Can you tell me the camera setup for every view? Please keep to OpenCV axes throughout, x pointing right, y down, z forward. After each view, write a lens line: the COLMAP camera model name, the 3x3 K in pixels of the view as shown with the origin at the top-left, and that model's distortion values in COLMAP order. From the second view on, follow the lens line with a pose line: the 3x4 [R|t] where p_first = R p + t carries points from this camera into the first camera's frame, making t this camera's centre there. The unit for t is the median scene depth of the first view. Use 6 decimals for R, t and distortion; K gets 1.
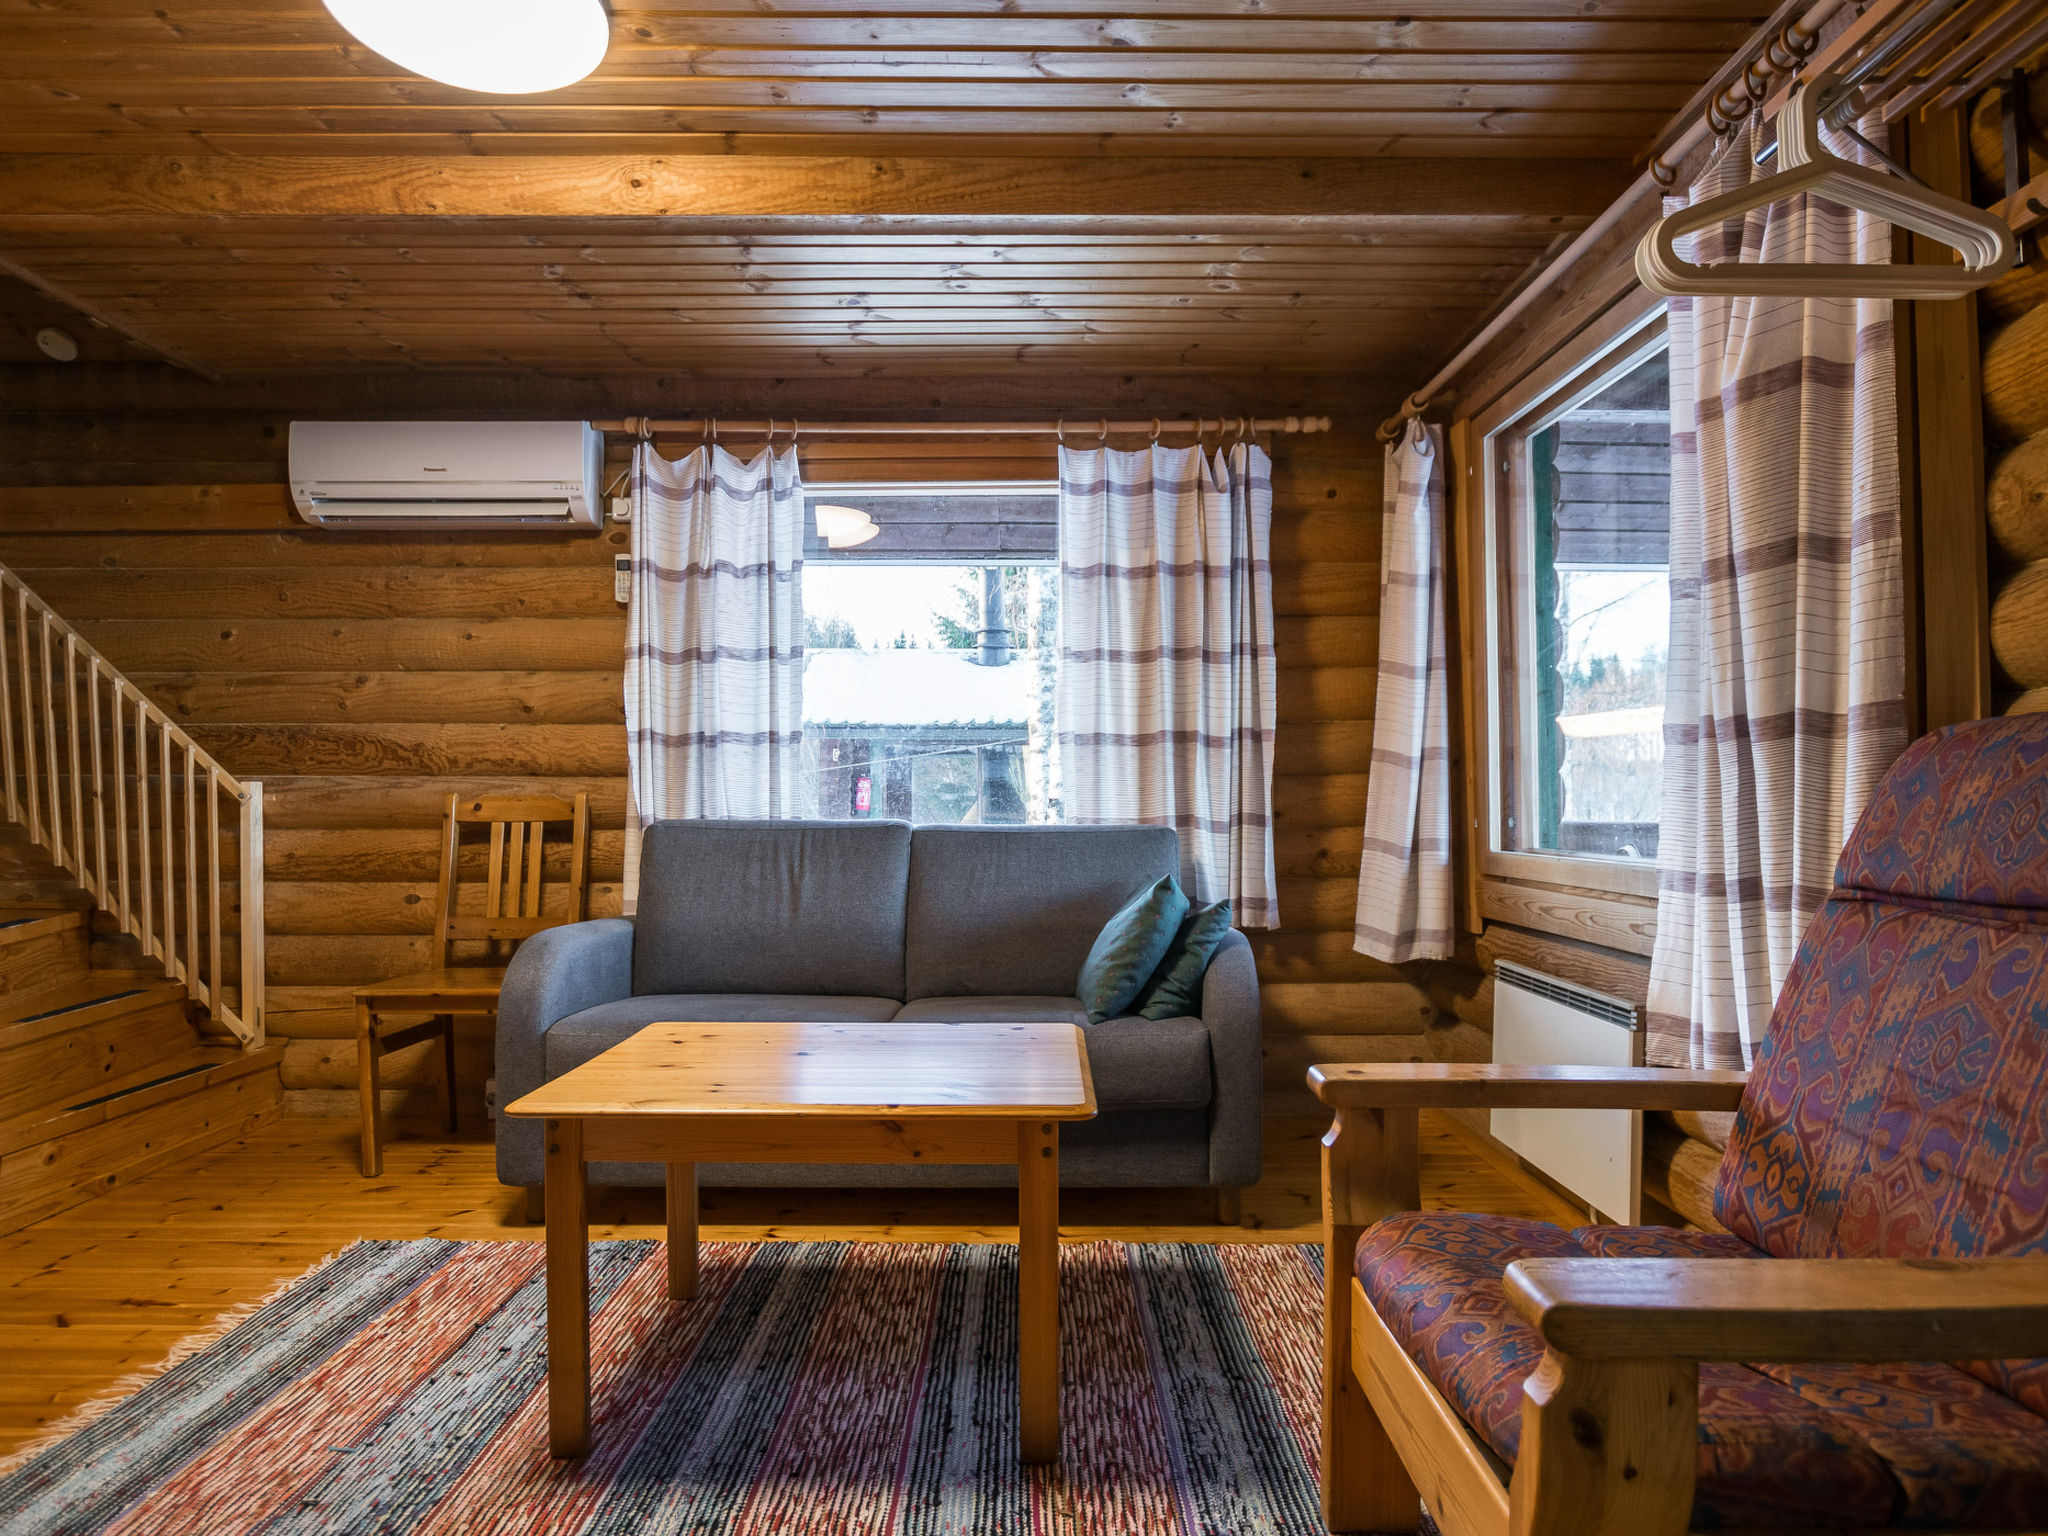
lens RADIAL K [[1272.9, 0, 1013.1], [0, 1272.9, 797.3], [0, 0, 1]] dist [-0.026649, 0.002699]
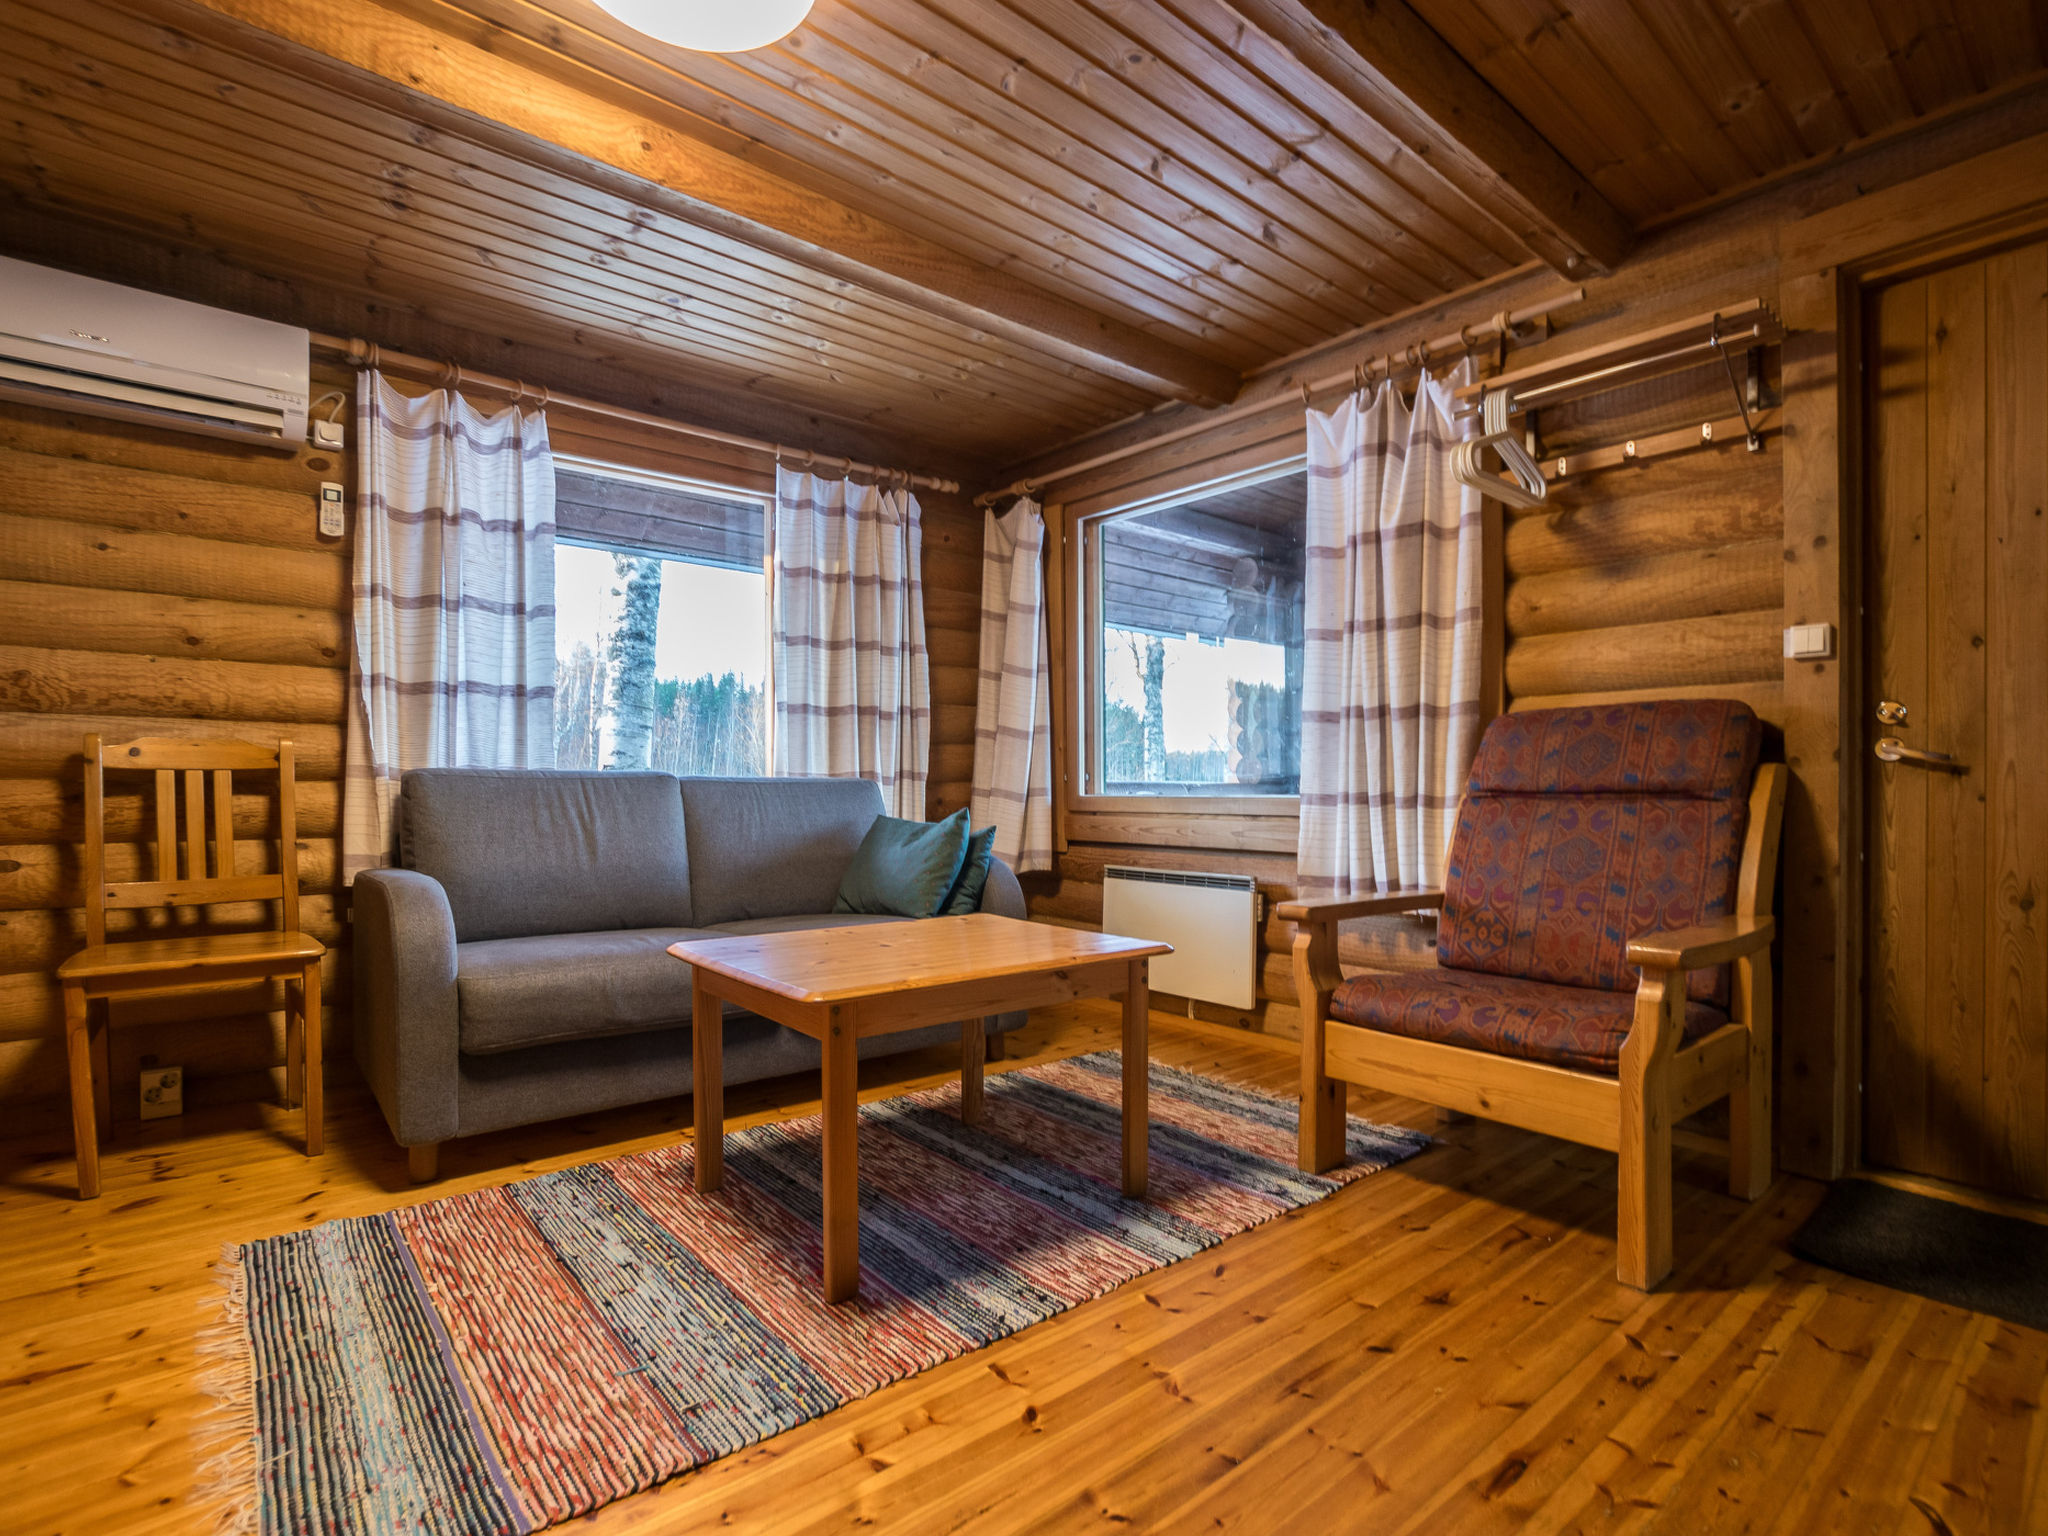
lens RADIAL K [[1031.2, 0, 1038.7], [0, 1031.2, 801.0], [0, 0, 1]] dist [-0.017023, 0.000747]
pose [[0.755627, -0.005412, 0.654980, -0.417638], [-0.003492, 0.999918, 0.012291, 0.030562], [-0.654993, -0.011575, 0.755546, 0.095430]]
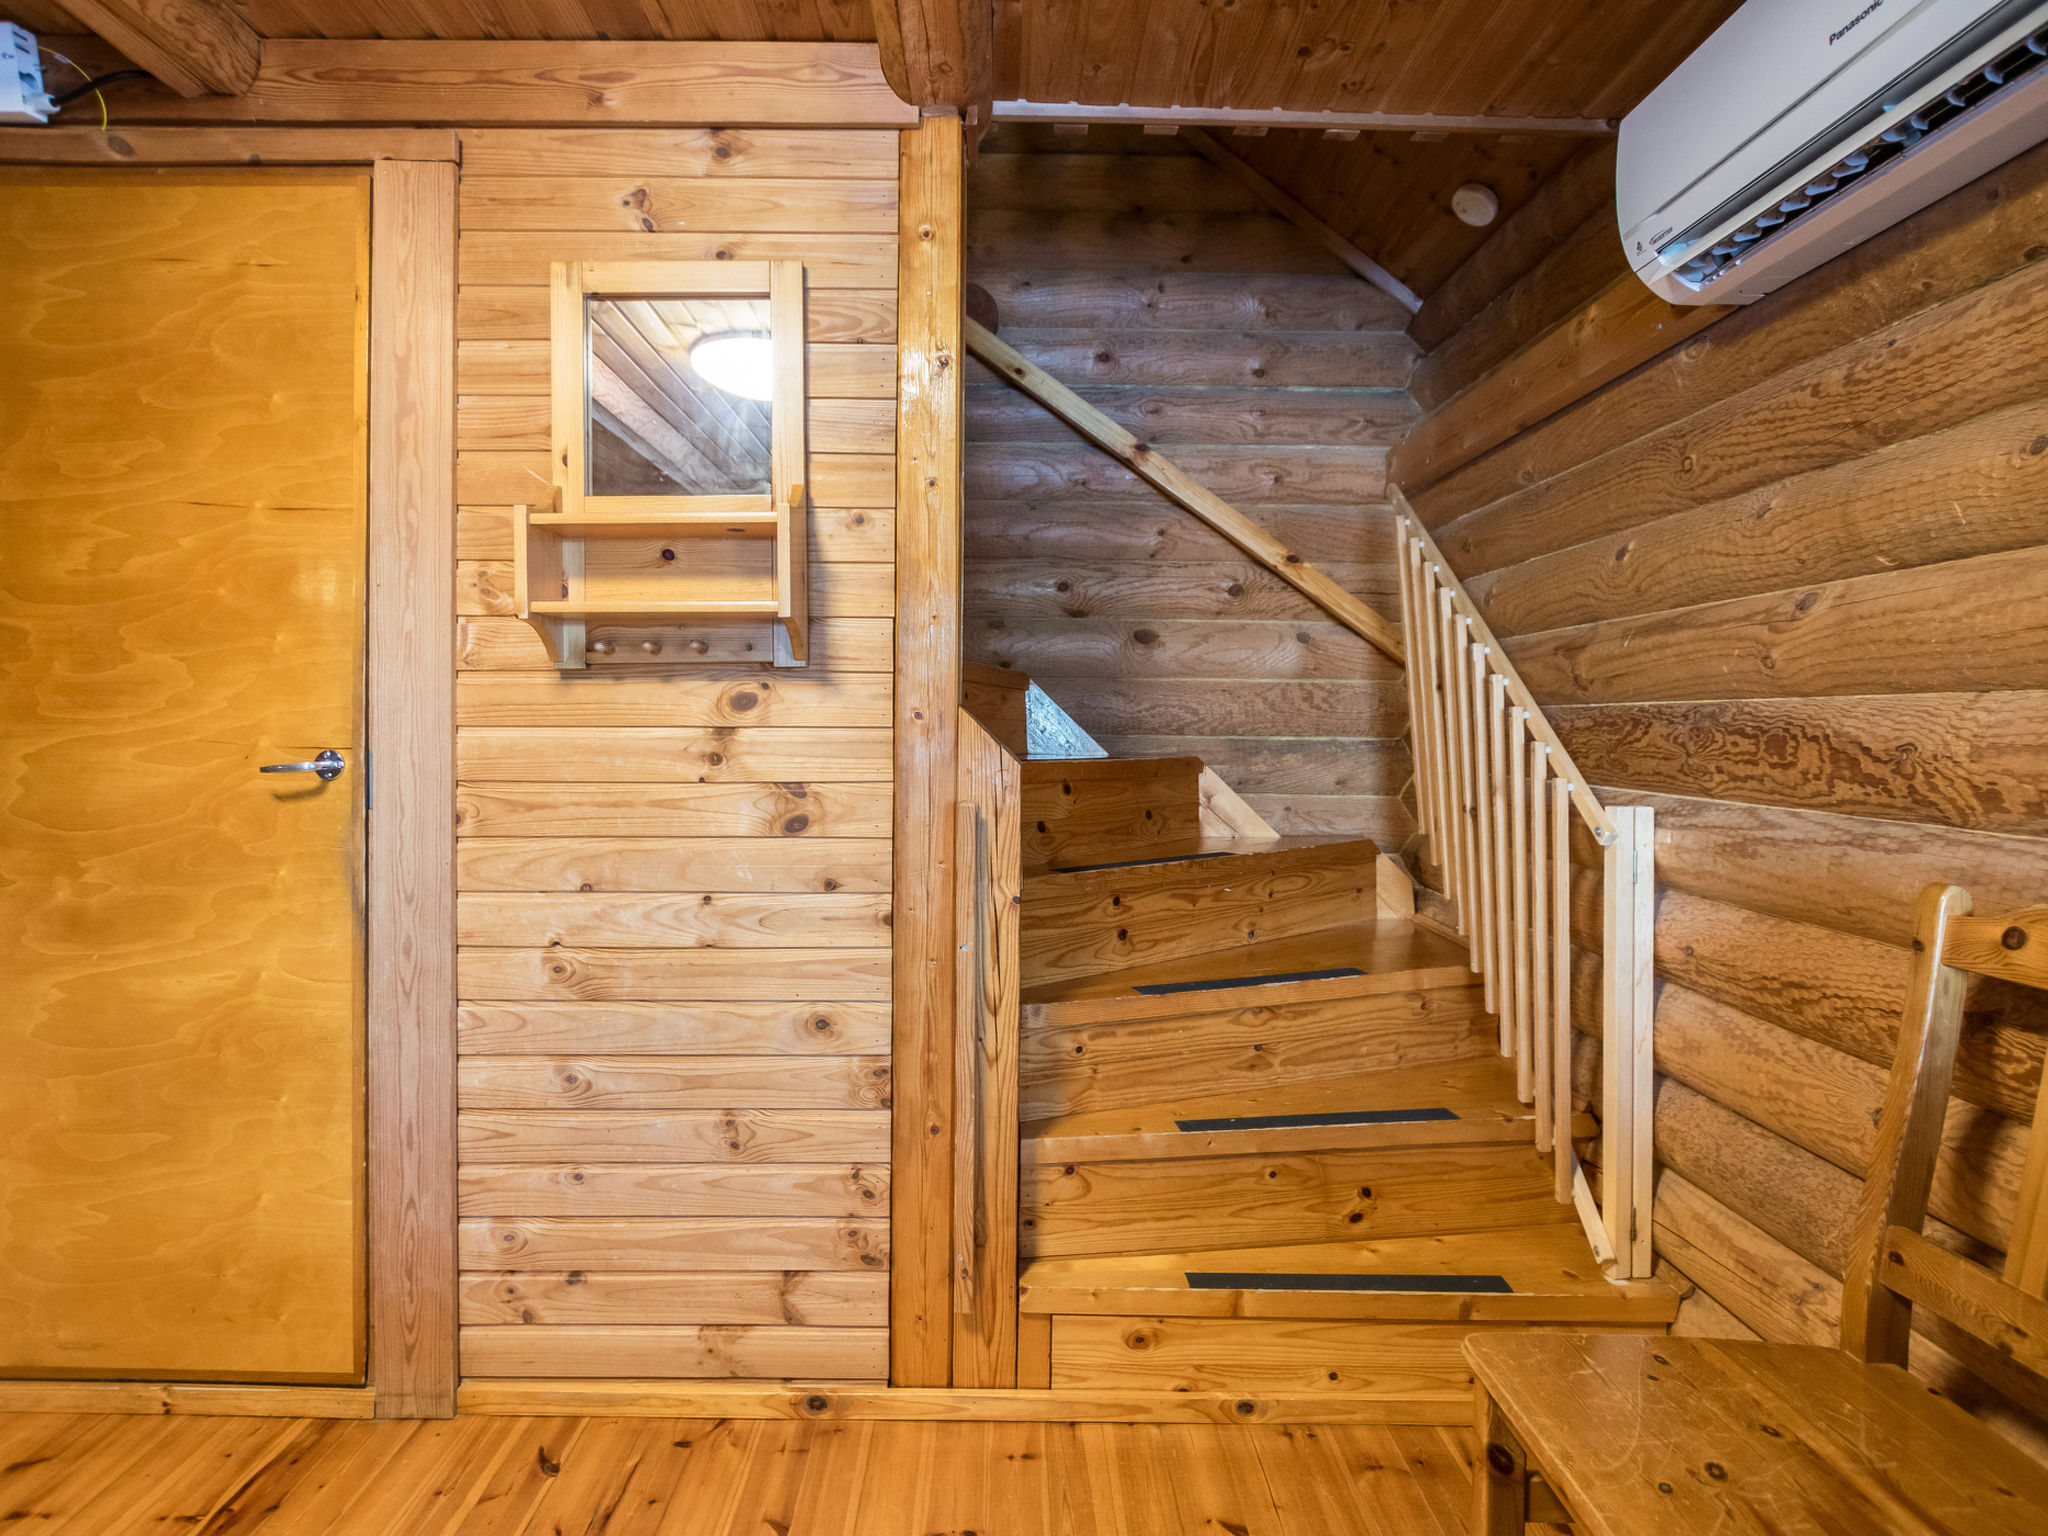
lens RADIAL K [[1019.6, 0, 1020.9], [0, 1019.6, 732.6], [0, 0, 1]] dist [-0.004452, 0.001805]
pose [[0.014396, 0.009066, -0.999855, -0.155107], [-0.004305, 0.999950, 0.009005, -0.049688], [0.999887, 0.004175, 0.014434, 0.738664]]
